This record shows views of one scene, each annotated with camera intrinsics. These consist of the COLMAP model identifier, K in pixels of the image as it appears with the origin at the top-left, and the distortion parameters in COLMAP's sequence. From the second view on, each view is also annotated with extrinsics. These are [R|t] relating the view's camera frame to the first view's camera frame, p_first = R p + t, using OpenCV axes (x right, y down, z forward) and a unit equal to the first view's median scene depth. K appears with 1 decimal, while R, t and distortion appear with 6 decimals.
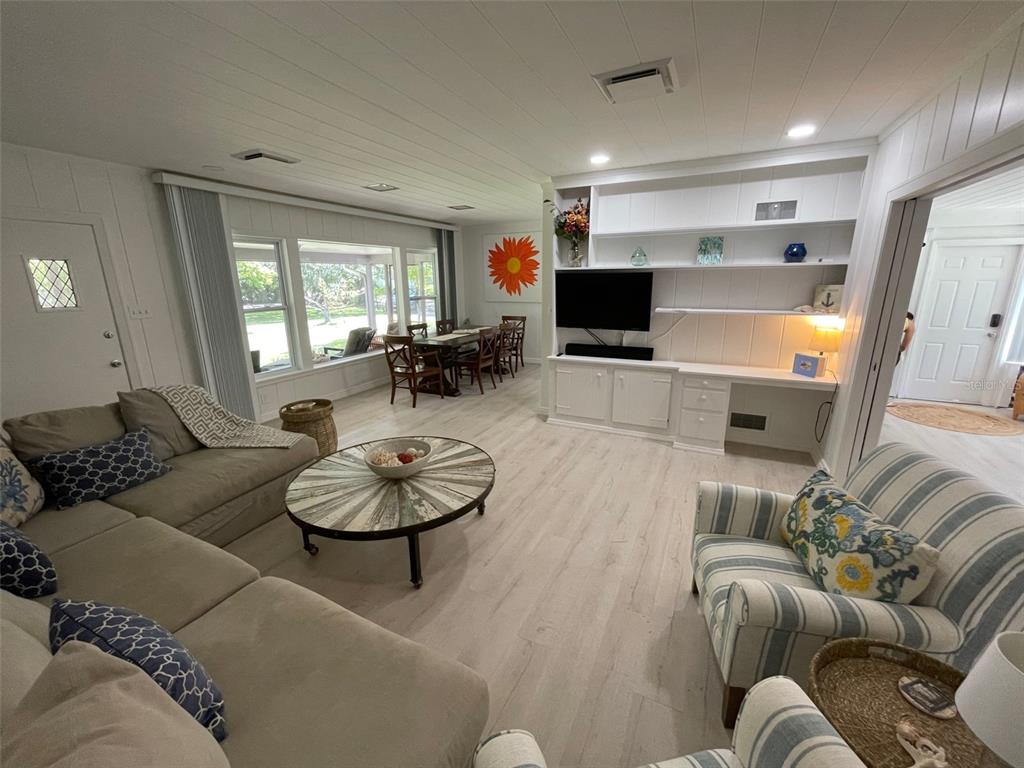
lens RADIAL K [[416.0, 0, 507.8], [0, 416.0, 381.3], [0, 0, 1]] dist [0.000585, -0.000075]
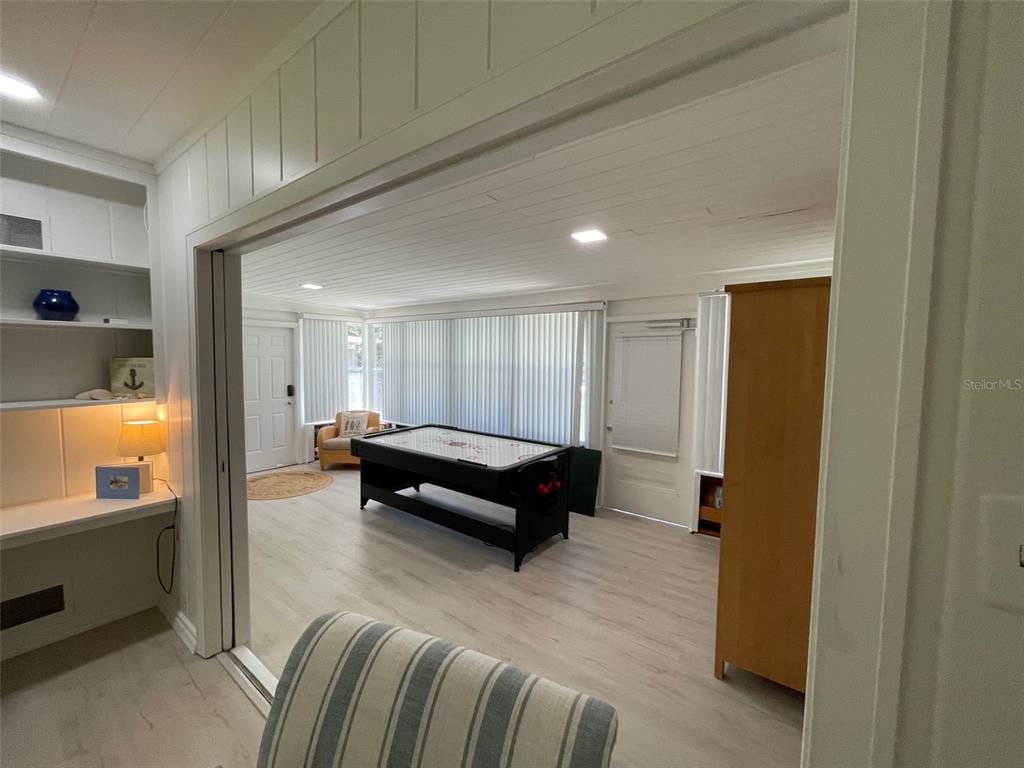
lens RADIAL K [[416.0, 0, 507.2], [0, 416.0, 384.0], [0, 0, 1]] dist [0.000585, -0.000075]
pose [[0.183834, -0.052543, 0.981552, 0.217668], [0.223021, 0.974758, 0.010410, -0.059499], [-0.957323, 0.216992, 0.190912, 0.290815]]
